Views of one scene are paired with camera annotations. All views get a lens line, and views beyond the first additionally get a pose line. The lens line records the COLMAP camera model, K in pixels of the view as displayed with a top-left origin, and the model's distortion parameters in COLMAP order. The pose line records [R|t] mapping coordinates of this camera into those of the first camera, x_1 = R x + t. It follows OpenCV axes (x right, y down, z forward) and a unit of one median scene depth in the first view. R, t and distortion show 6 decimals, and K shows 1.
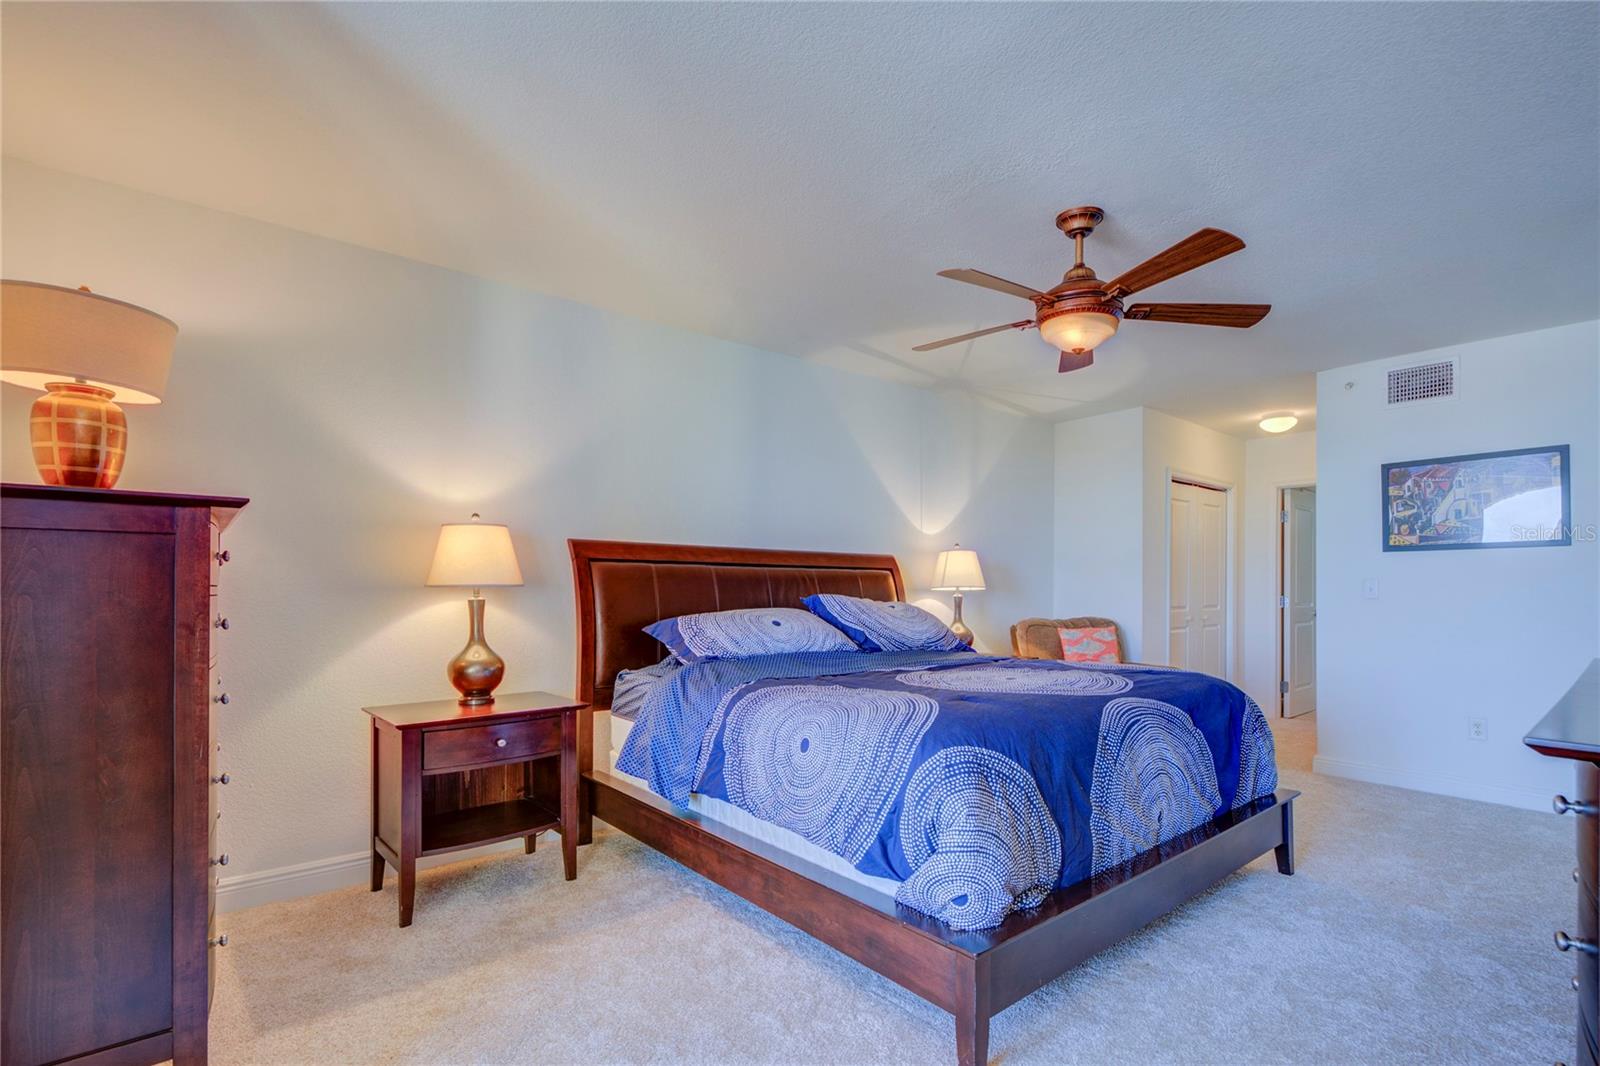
lens RADIAL K [[767.9, 0, 795.7], [0, 767.9, 574.9], [0, 0, 1]] dist [-0.002055, 0.000163]
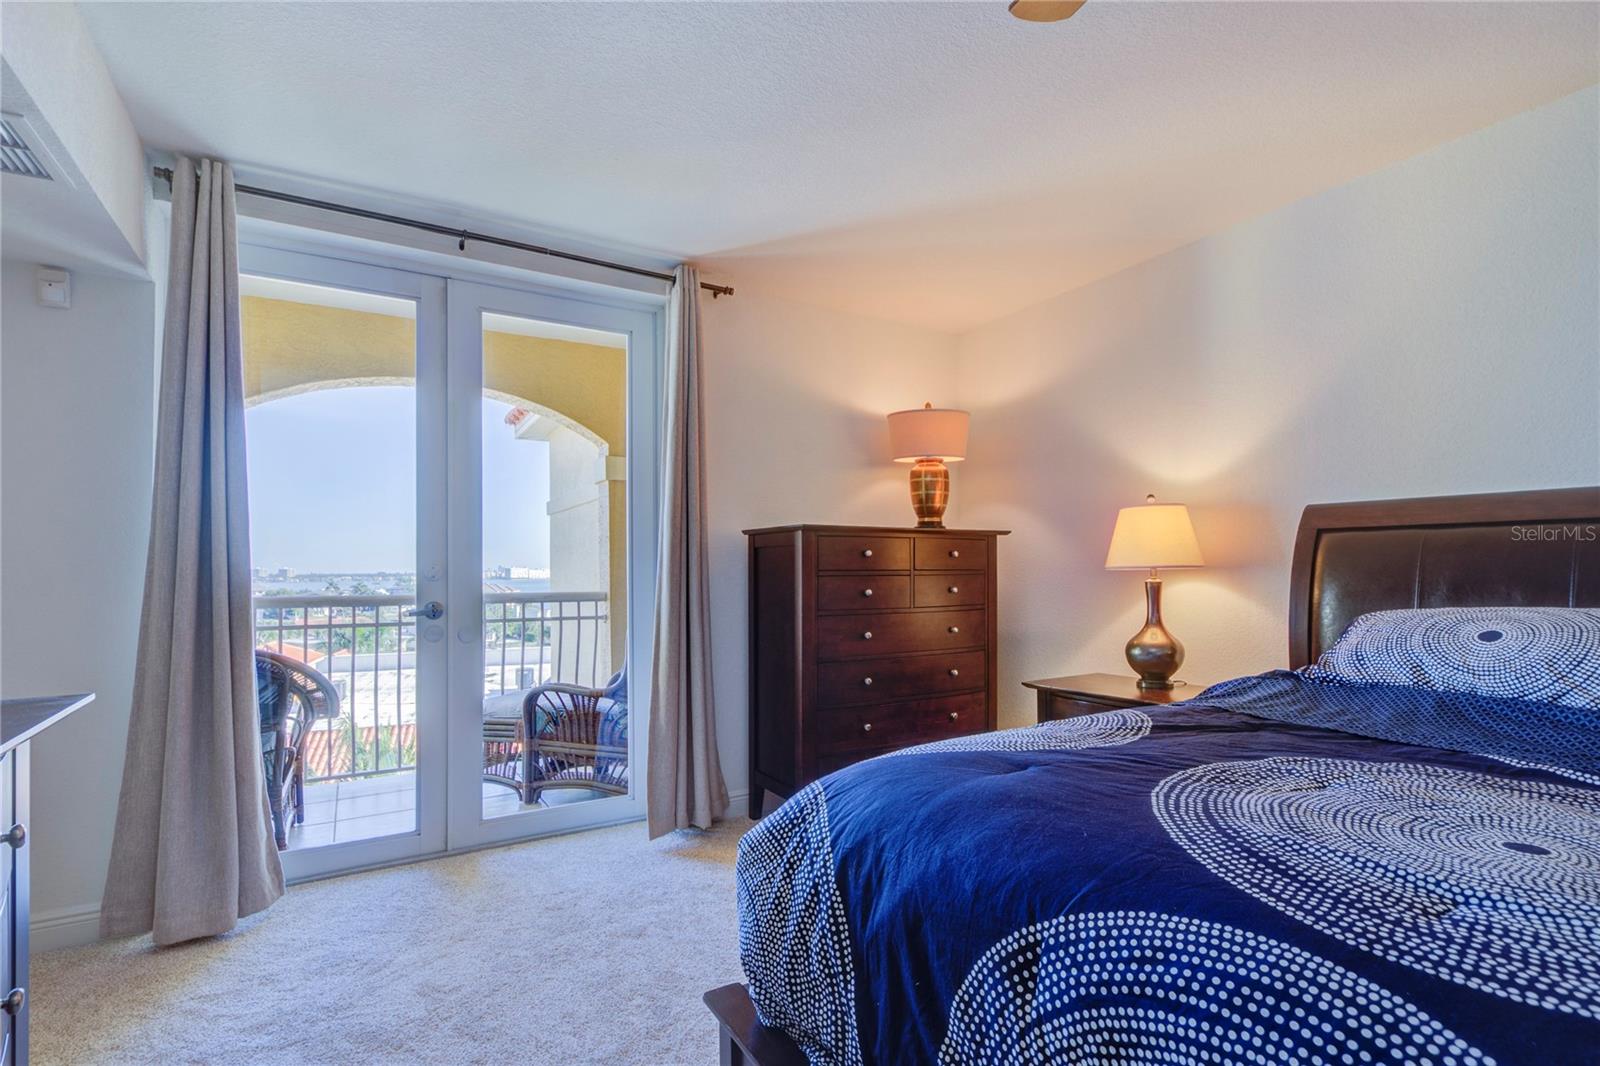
lens RADIAL K [[767.9, 0, 795.7], [0, 767.9, 574.9], [0, 0, 1]] dist [-0.002055, 0.000163]
pose [[-0.150547, -0.000474, -0.988603, 0.621478], [0.018481, 0.999824, -0.003294, 0.018019], [0.988430, -0.018766, -0.150511, 0.695347]]
